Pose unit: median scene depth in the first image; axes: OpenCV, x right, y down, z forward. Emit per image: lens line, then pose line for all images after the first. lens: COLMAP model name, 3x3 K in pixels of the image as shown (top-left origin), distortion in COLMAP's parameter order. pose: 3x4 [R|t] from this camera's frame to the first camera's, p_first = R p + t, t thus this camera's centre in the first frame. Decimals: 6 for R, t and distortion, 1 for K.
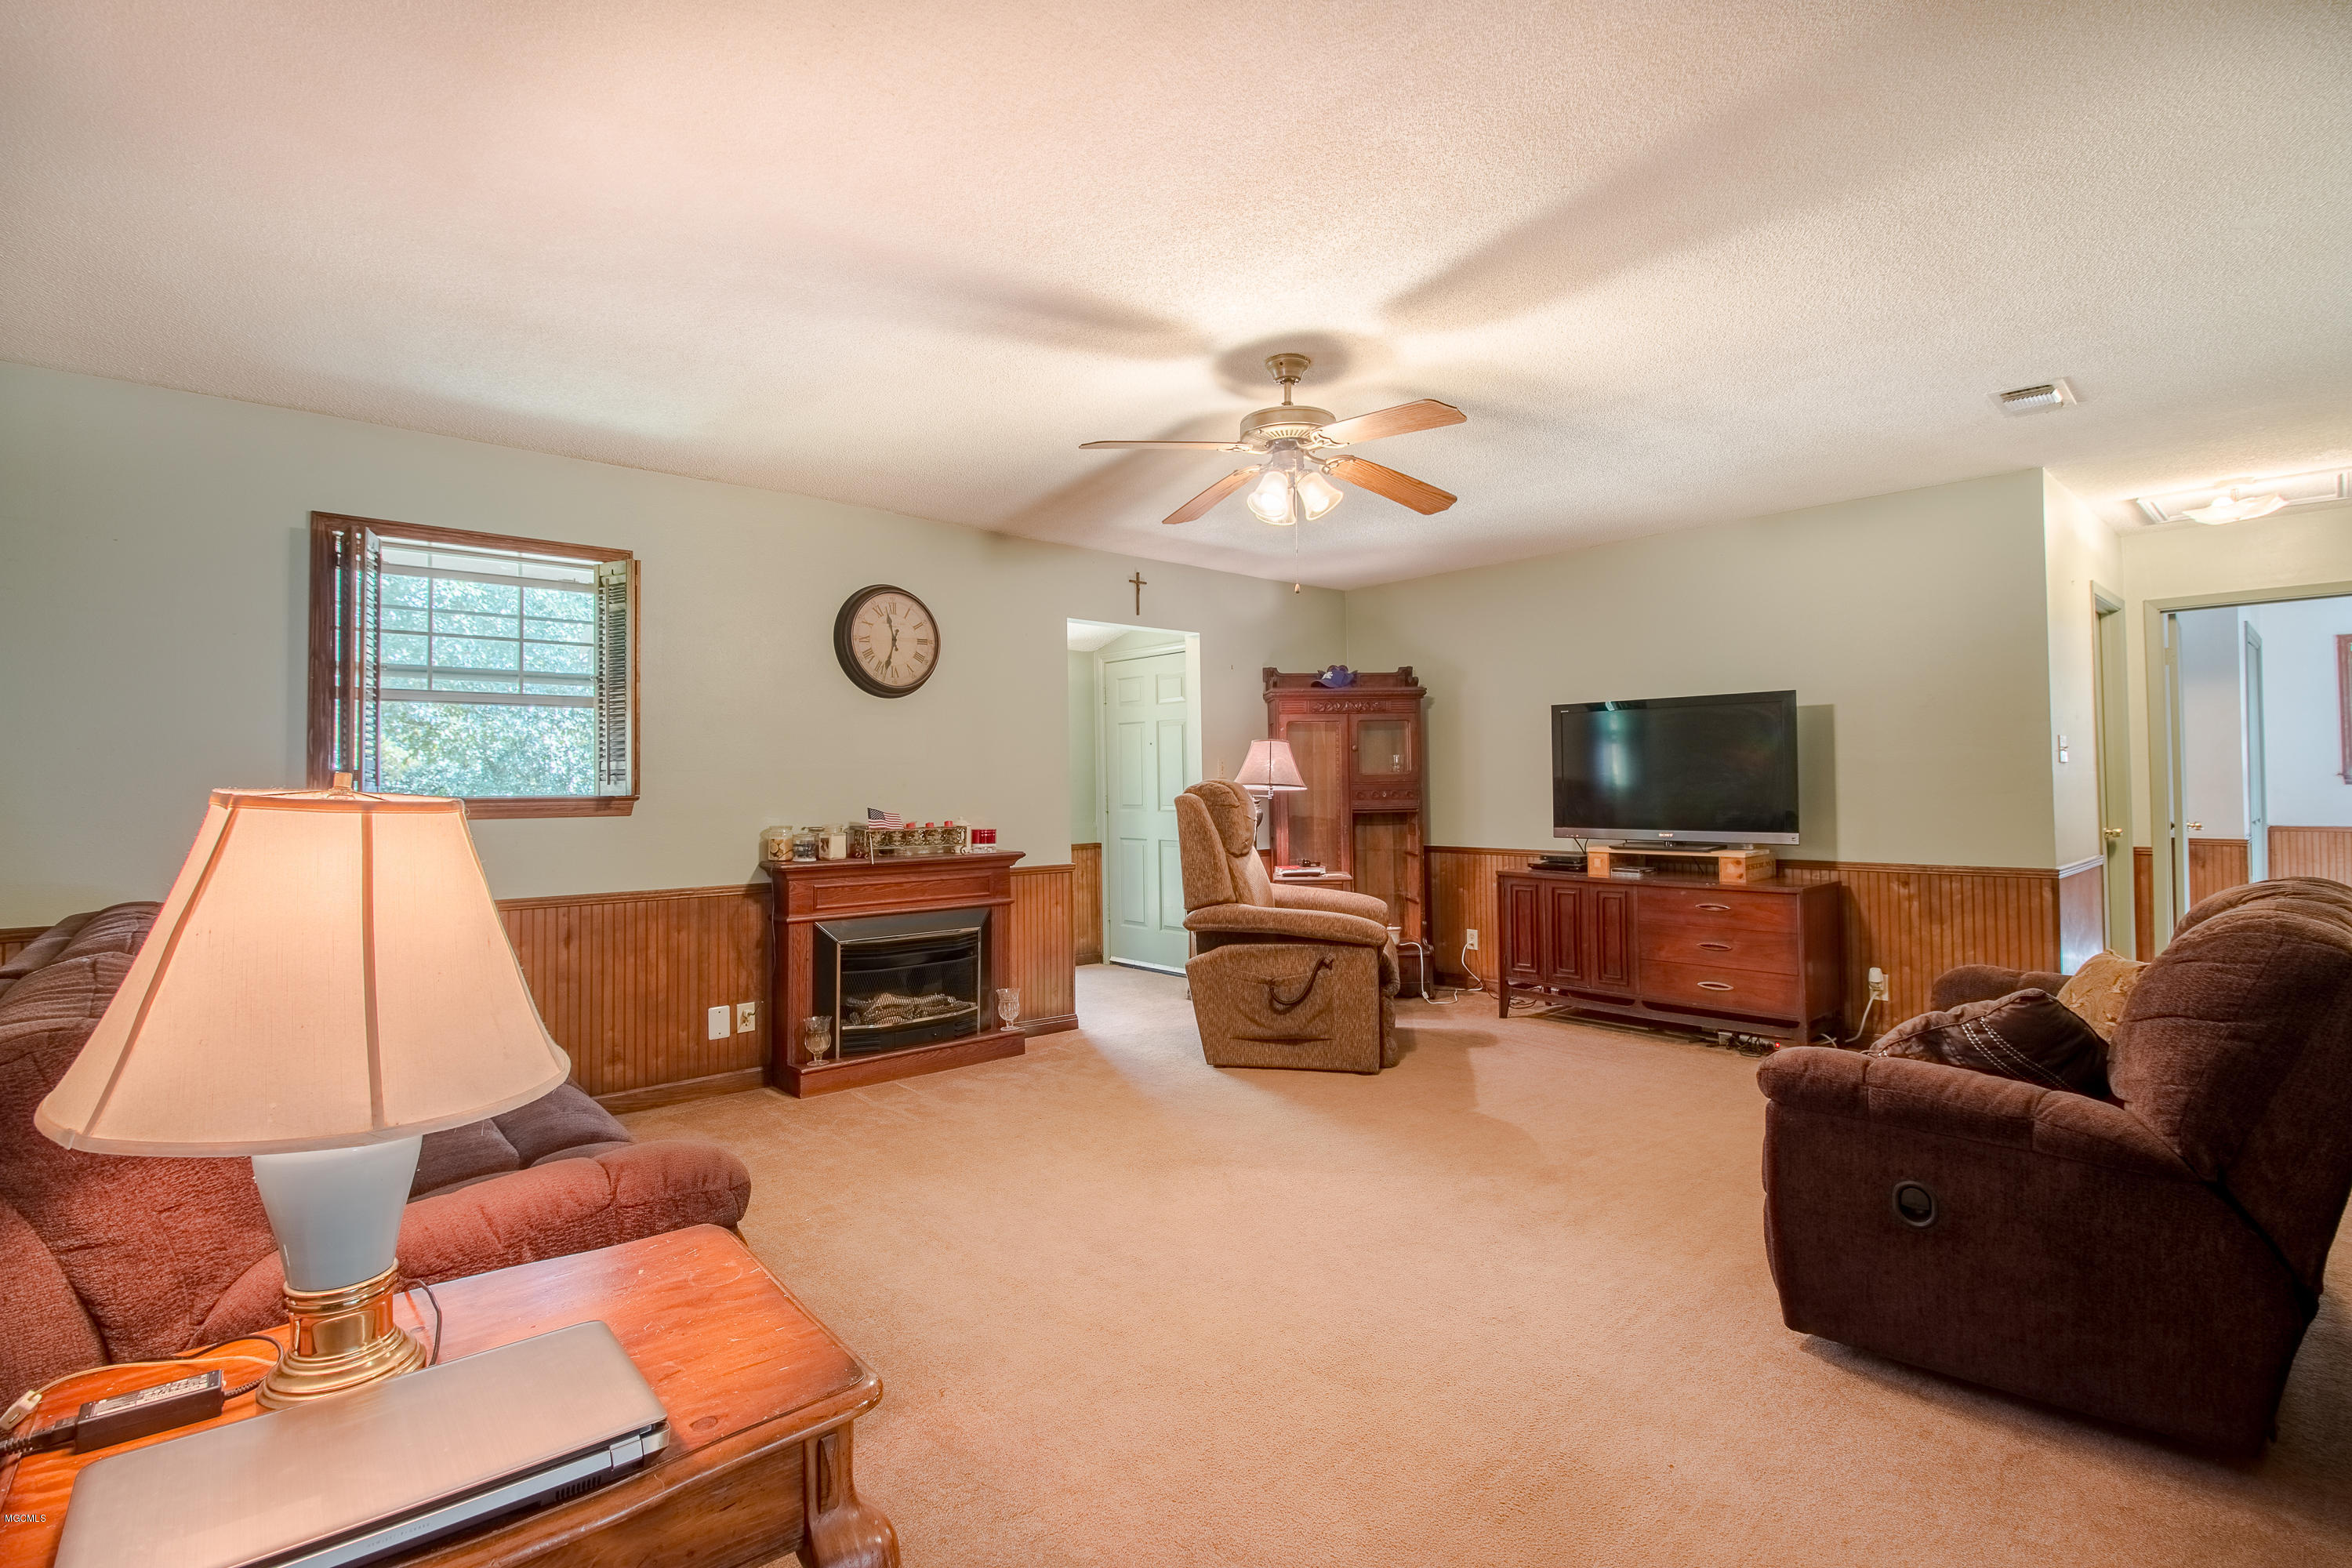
lens RADIAL K [[1084.7, 0, 1171.8], [0, 1084.7, 765.7], [0, 0, 1]] dist [0.001067, -0.009143]
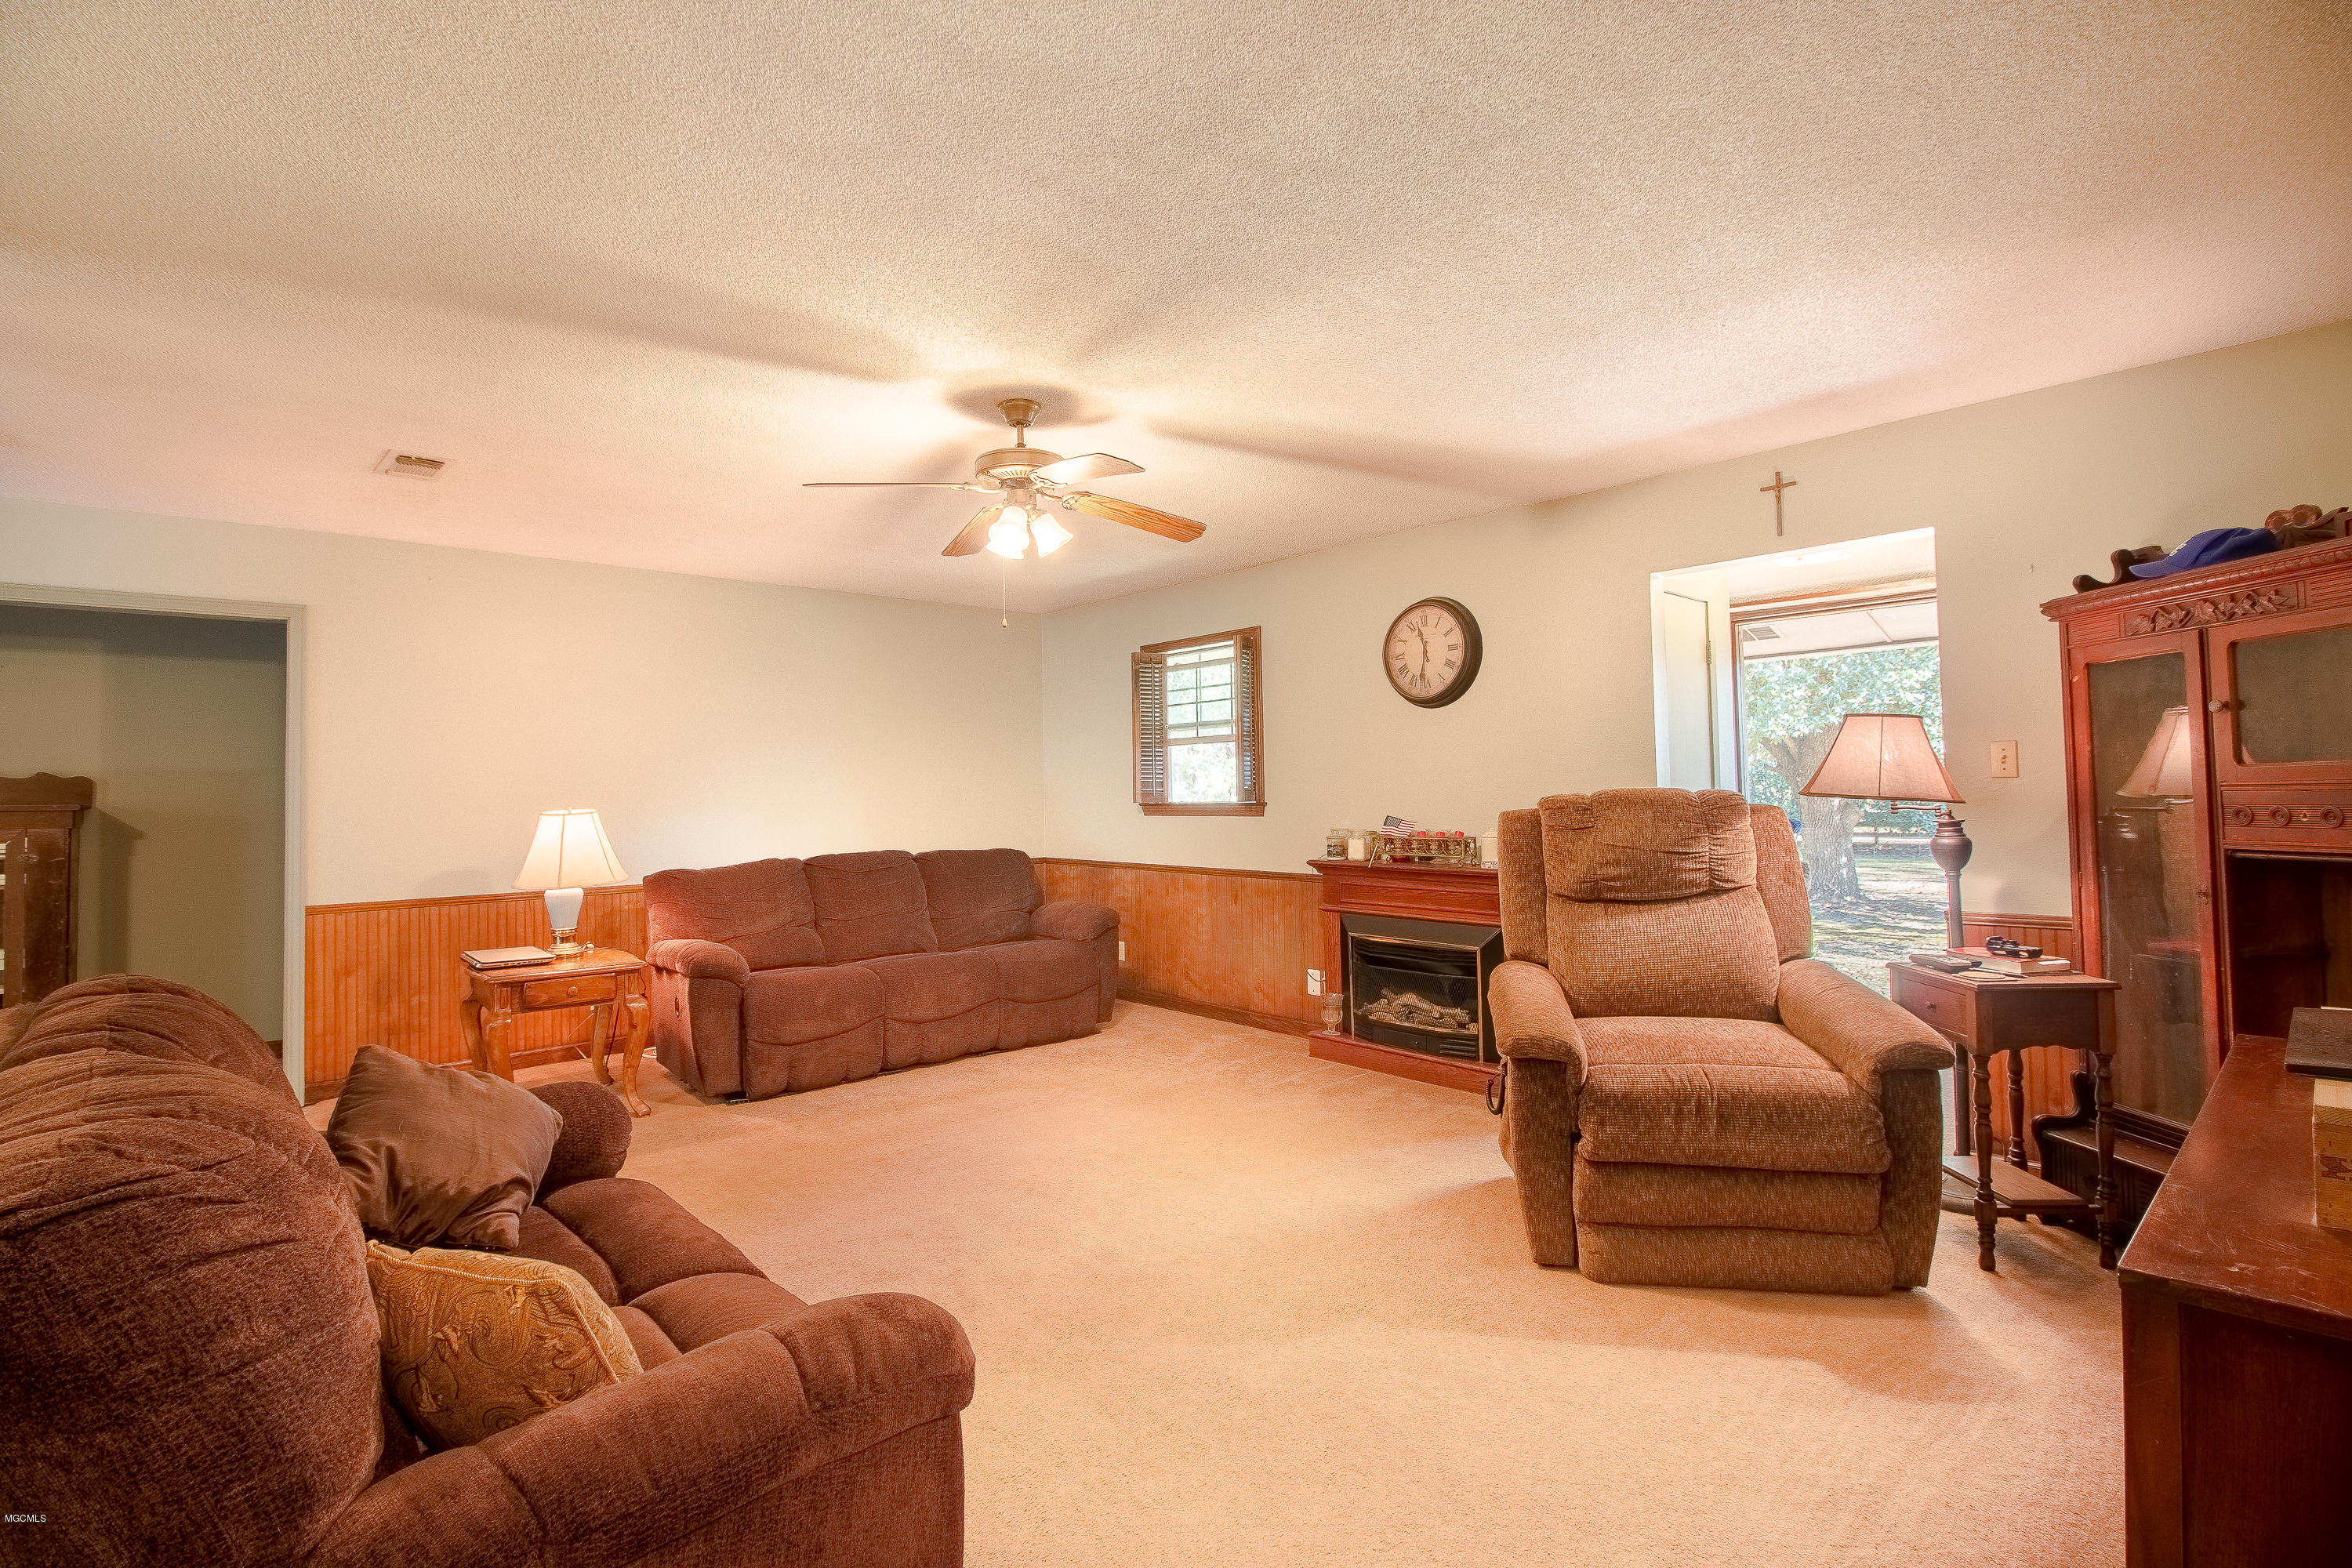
lens RADIAL K [[1046.9, 0, 1122.2], [0, 1046.9, 757.9], [0, 0, 1]] dist [0.000425, -0.000008]
pose [[-0.007314, -0.025268, -0.999654, 0.873299], [0.033677, 0.999107, -0.025500, -0.000334], [0.999406, -0.033852, -0.006456, 0.856516]]
